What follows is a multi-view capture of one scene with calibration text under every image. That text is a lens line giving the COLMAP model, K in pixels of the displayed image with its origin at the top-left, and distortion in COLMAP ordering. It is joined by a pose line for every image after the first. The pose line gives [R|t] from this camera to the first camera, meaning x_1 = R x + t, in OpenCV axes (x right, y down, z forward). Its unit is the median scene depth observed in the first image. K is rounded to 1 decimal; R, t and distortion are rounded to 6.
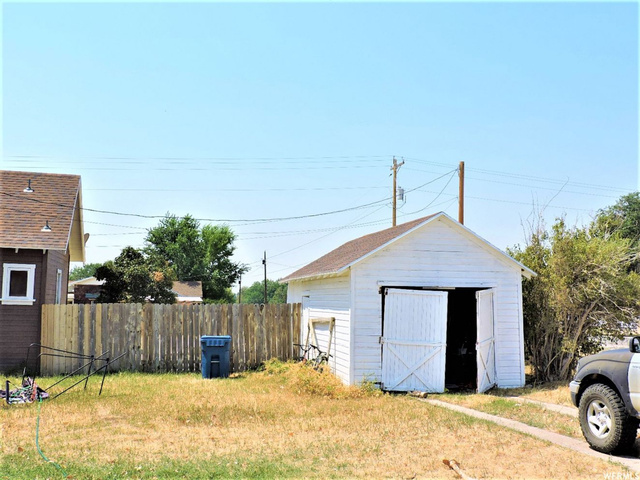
lens RADIAL K [[681.4, 0, 319.7], [0, 681.4, 236.2], [0, 0, 1]] dist [-0.012427, 0.000000]
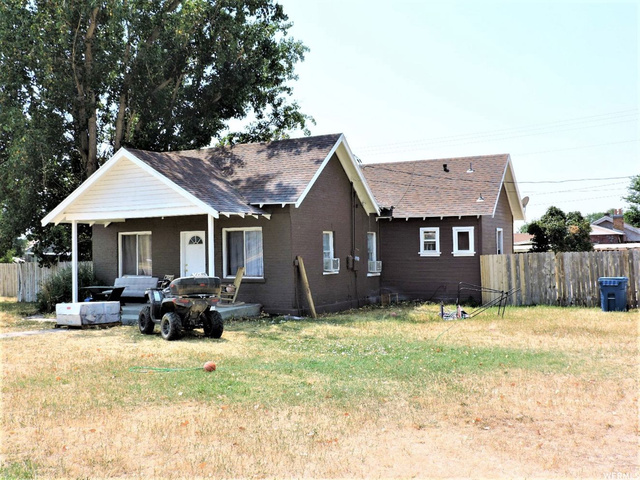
lens RADIAL K [[681.4, 0, 320.3], [0, 681.4, 239.2], [0, 0, 1]] dist [-0.012427, 0.000000]
pose [[0.739218, -0.042715, -0.672110, 0.267762], [0.096135, 0.994459, 0.042532, -0.020545], [0.666569, -0.096054, 0.739229, -0.218542]]
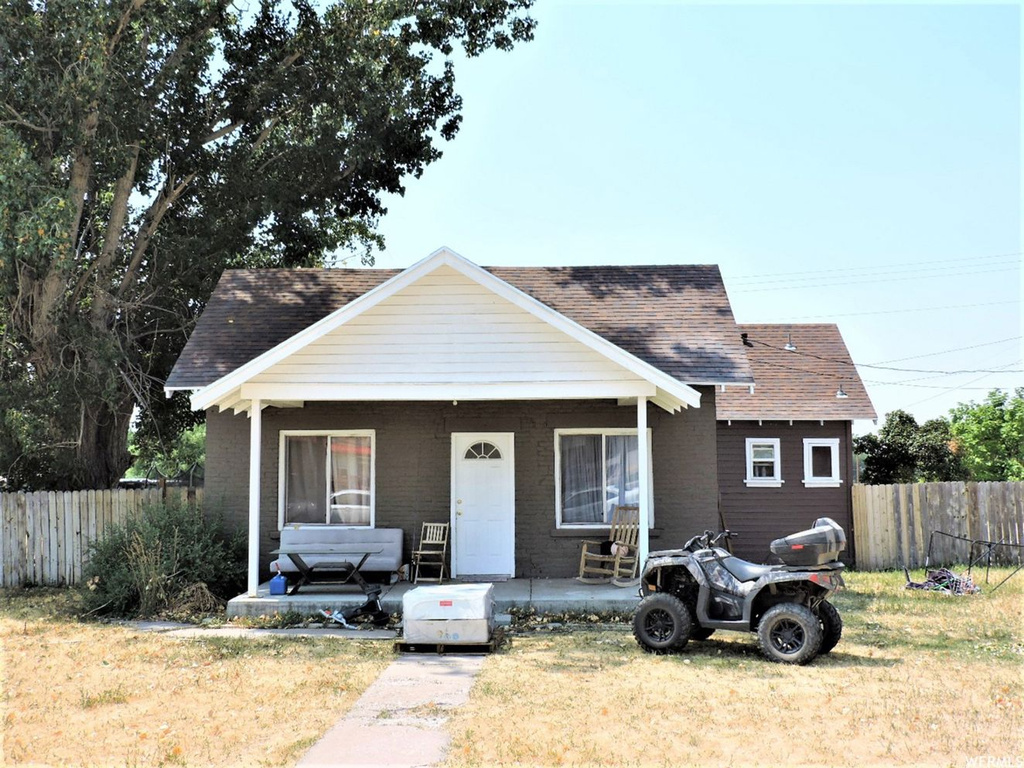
lens RADIAL K [[1090.3, 0, 512.6], [0, 1090.3, 387.4], [0, 0, 1]] dist [-0.012427, 0.000000]
pose [[0.965445, -0.044509, -0.256780, -0.445932], [0.048893, 0.998747, 0.010713, -0.053202], [0.255981, -0.022897, 0.966411, -0.381536]]
